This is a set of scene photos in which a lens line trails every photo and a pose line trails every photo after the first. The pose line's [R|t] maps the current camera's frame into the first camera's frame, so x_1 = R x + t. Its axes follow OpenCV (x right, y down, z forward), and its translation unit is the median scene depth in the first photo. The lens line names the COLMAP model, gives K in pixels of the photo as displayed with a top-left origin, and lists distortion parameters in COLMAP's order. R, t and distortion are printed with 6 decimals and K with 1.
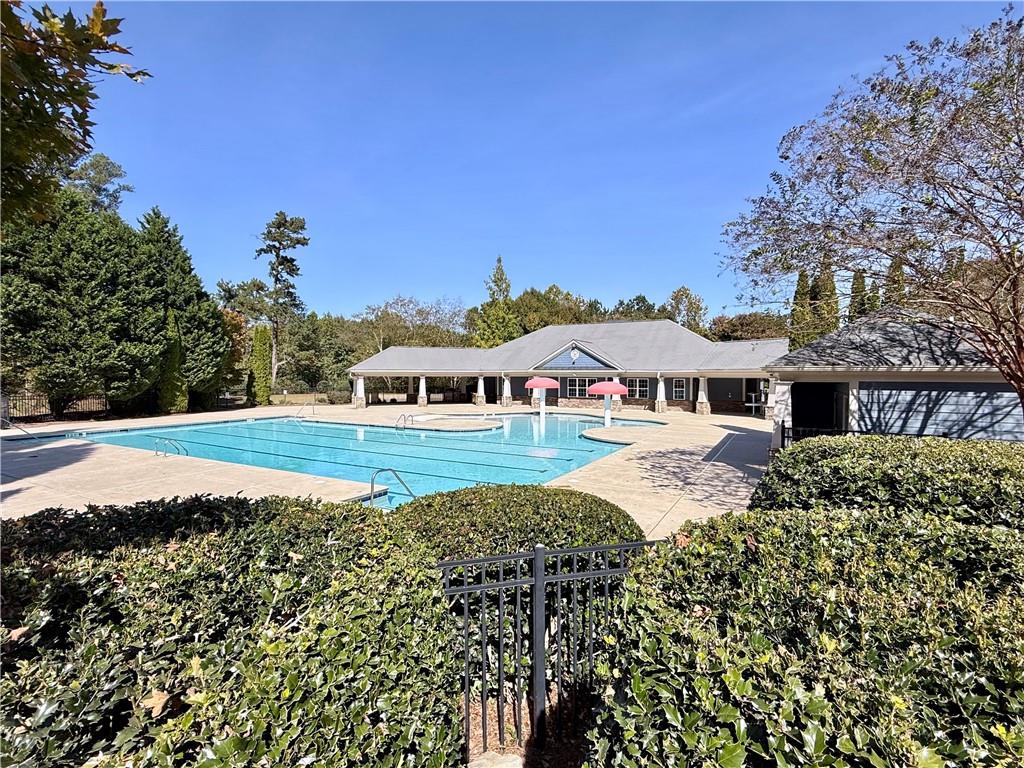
lens RADIAL K [[489.0, 0, 513.2], [0, 489.0, 373.2], [0, 0, 1]] dist [0.001158, 0.000043]
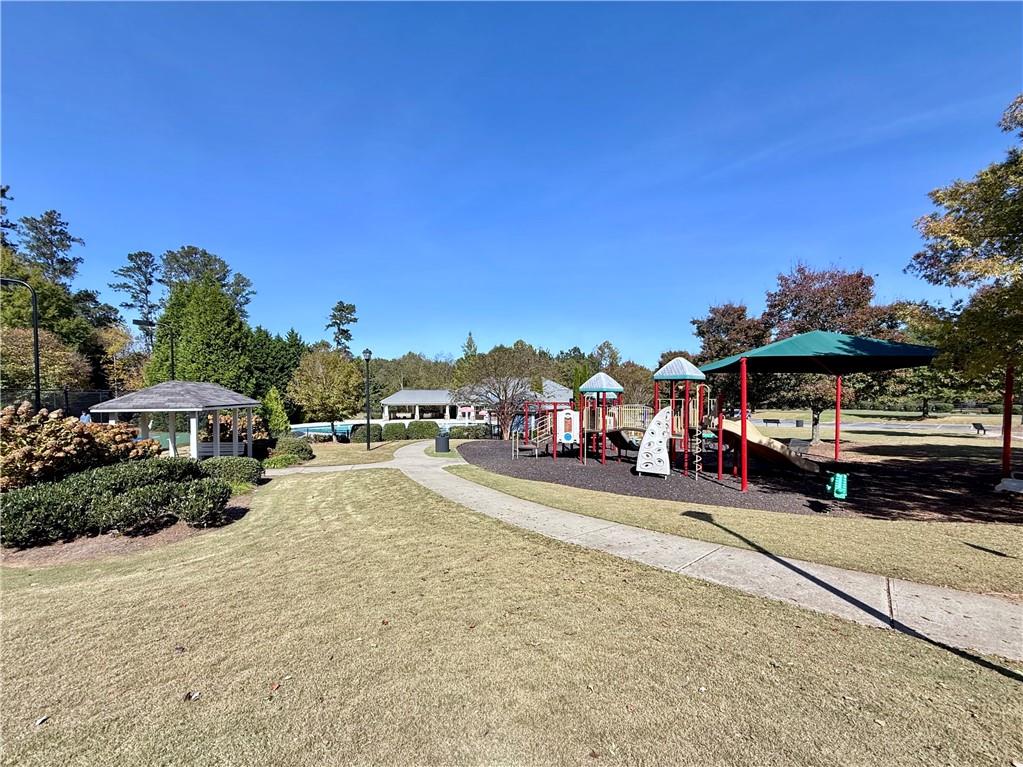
lens RADIAL K [[417.9, 0, 513.4], [0, 417.9, 392.6], [0, 0, 1]] dist [-0.001666, -0.000021]
pose [[0.999705, -0.000725, -0.024296, 0.247139], [0.000655, 0.999996, -0.002907, -0.038967], [0.024298, 0.002890, 0.999701, -0.694061]]
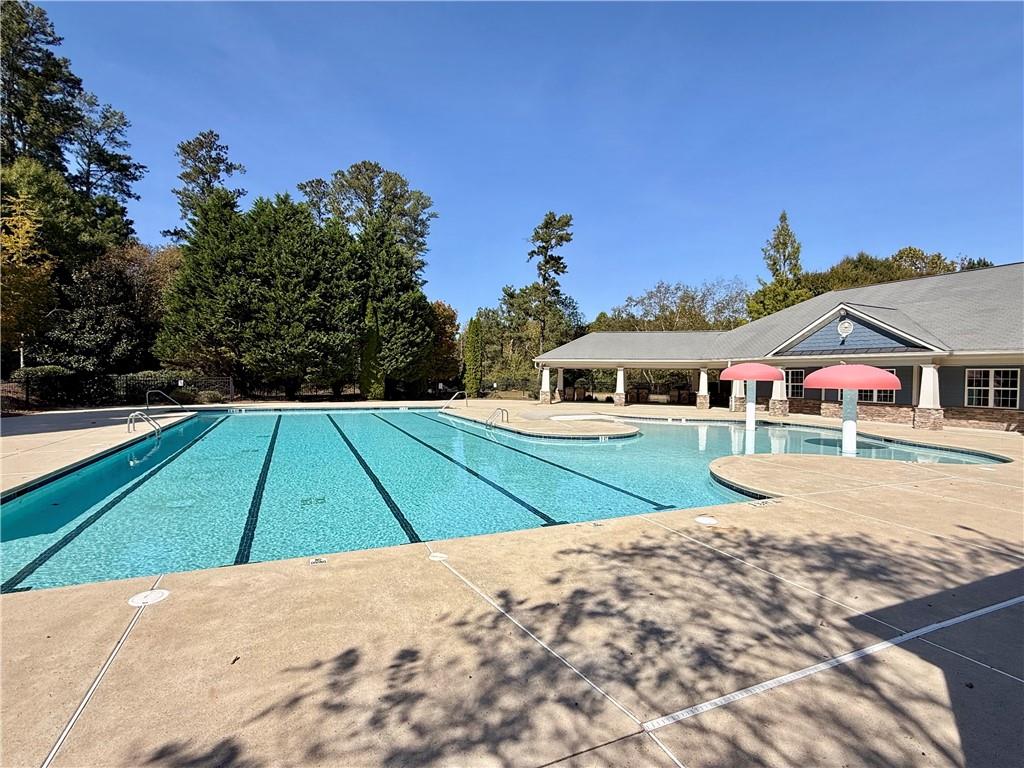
lens RADIAL K [[489.0, 0, 515.5], [0, 489.0, 381.9], [0, 0, 1]] dist [0.001158, 0.000043]
pose [[0.804413, 0.015754, -0.593861, 0.141469], [-0.010888, 0.999871, 0.011777, 0.021391], [0.593970, -0.003008, 0.804481, 0.256629]]
